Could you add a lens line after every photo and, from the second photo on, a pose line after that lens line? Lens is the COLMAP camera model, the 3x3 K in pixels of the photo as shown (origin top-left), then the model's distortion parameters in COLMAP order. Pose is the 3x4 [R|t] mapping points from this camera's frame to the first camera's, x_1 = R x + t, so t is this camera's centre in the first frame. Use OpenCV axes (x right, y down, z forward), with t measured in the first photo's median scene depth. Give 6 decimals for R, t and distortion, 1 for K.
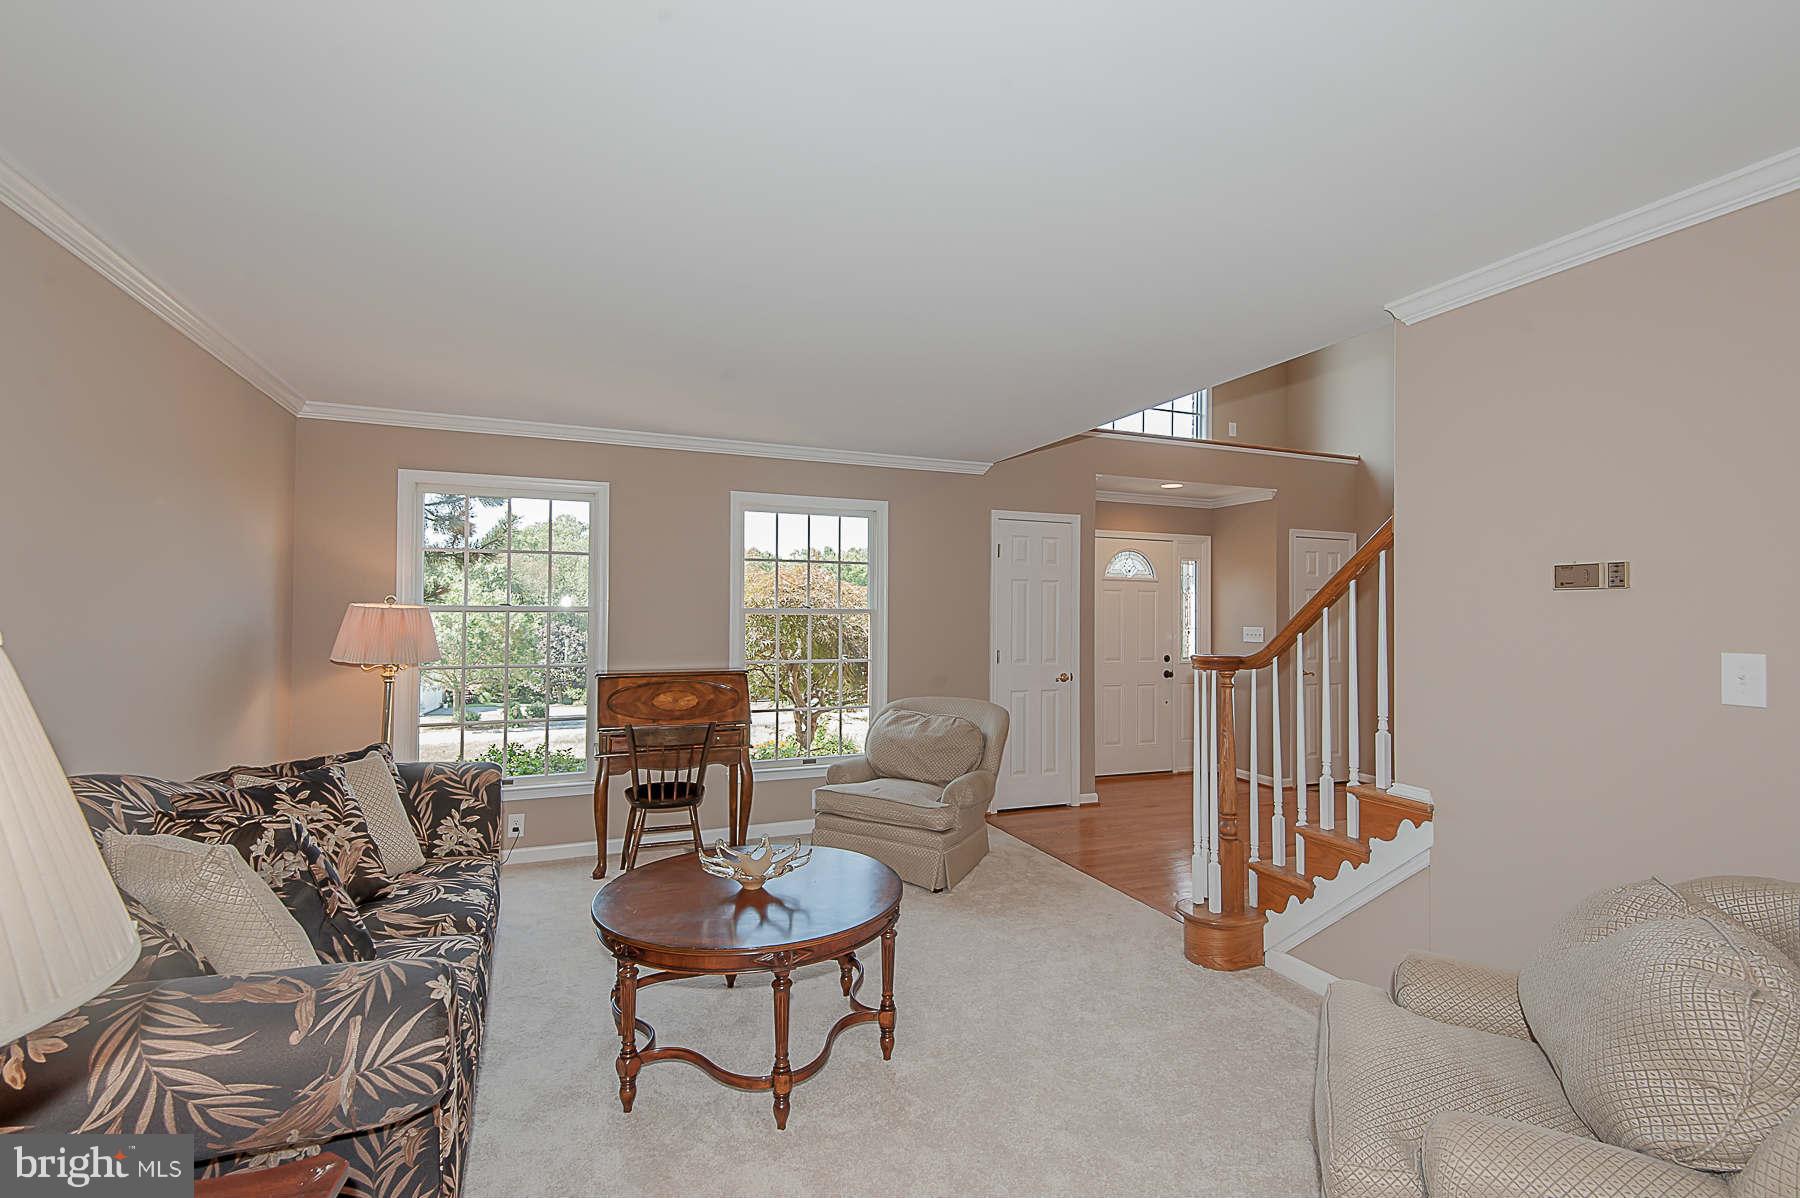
lens RADIAL K [[788.3, 0, 909.4], [0, 788.3, 601.9], [0, 0, 1]] dist [0.000218, -0.000554]
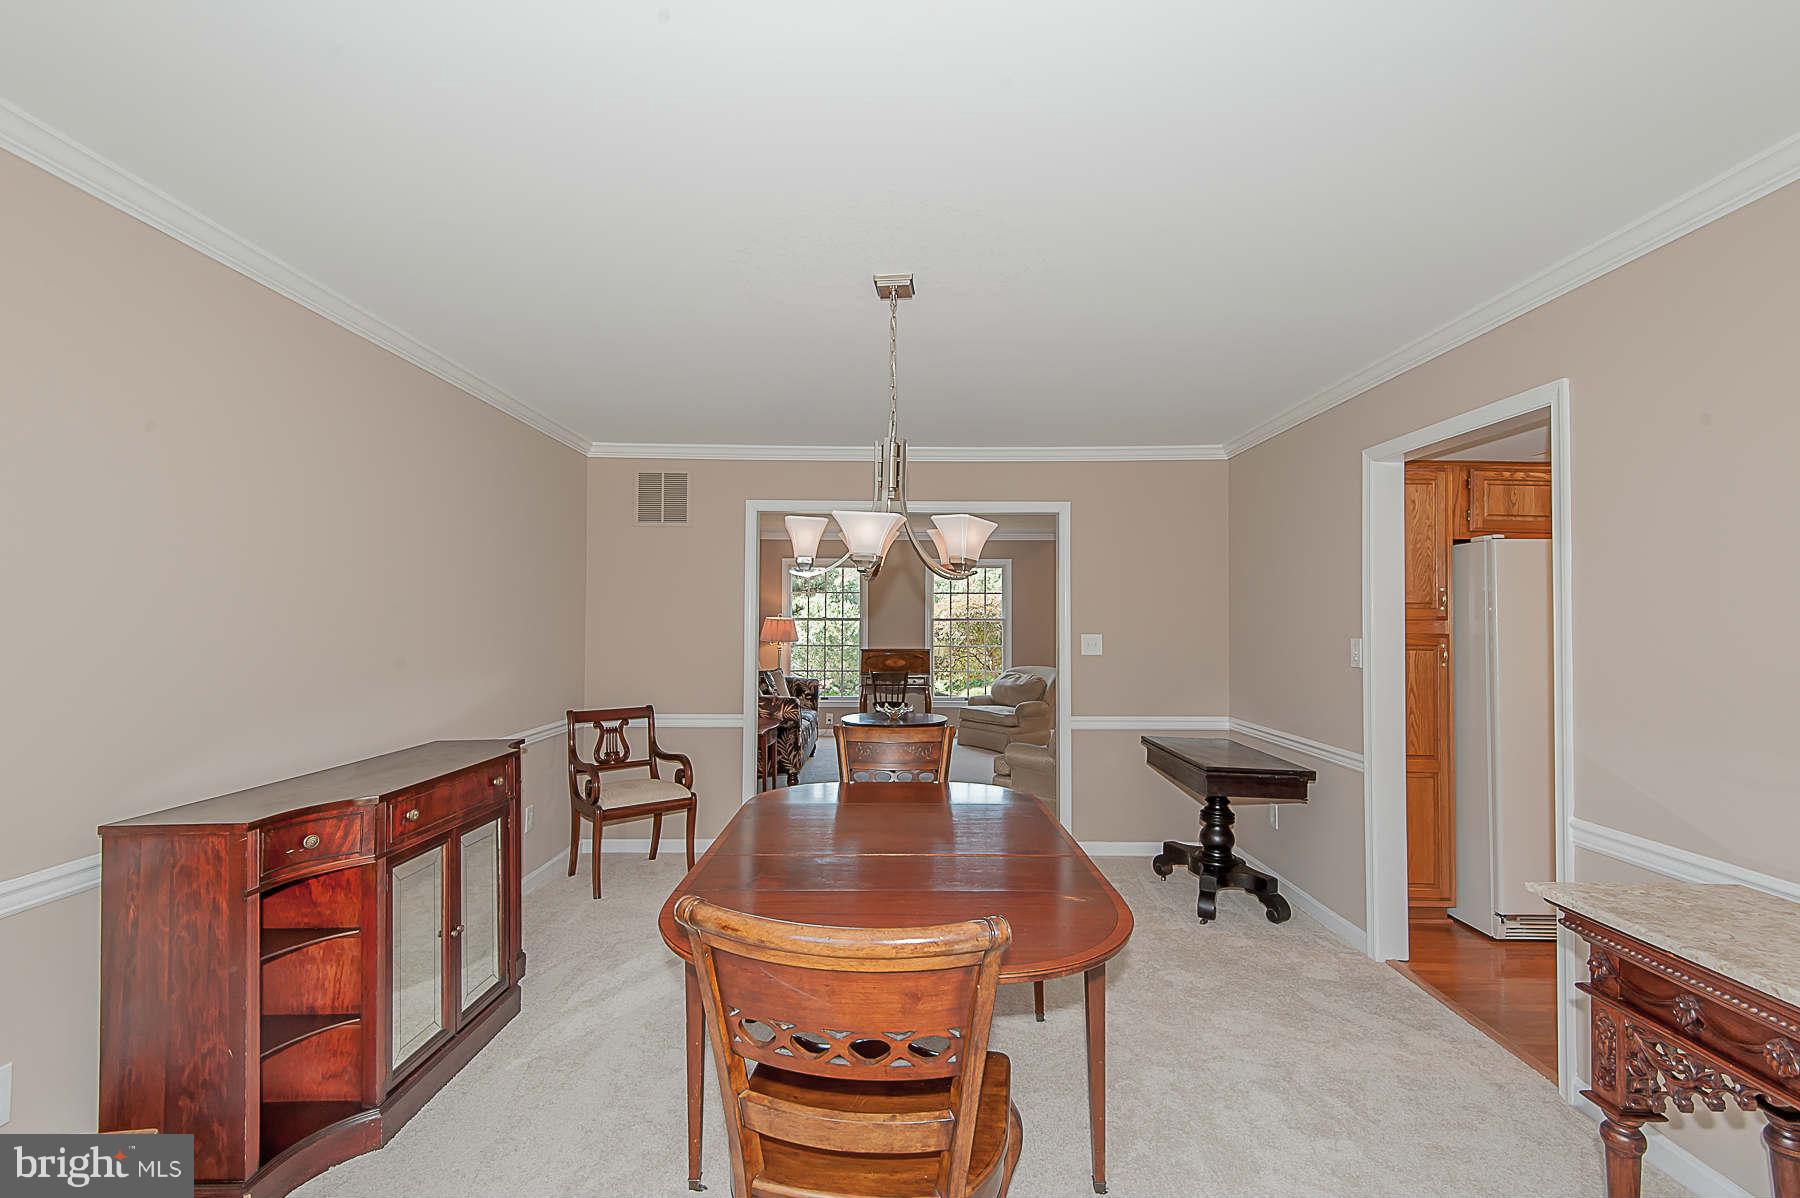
lens RADIAL K [[788.3, 0, 897.7], [0, 788.3, 602.4], [0, 0, 1]] dist [0.000218, -0.000554]
pose [[0.914676, -0.012475, -0.403995, 0.564978], [0.009381, 0.999910, -0.009638, -0.015474], [0.404079, 0.005026, 0.914710, -0.930096]]
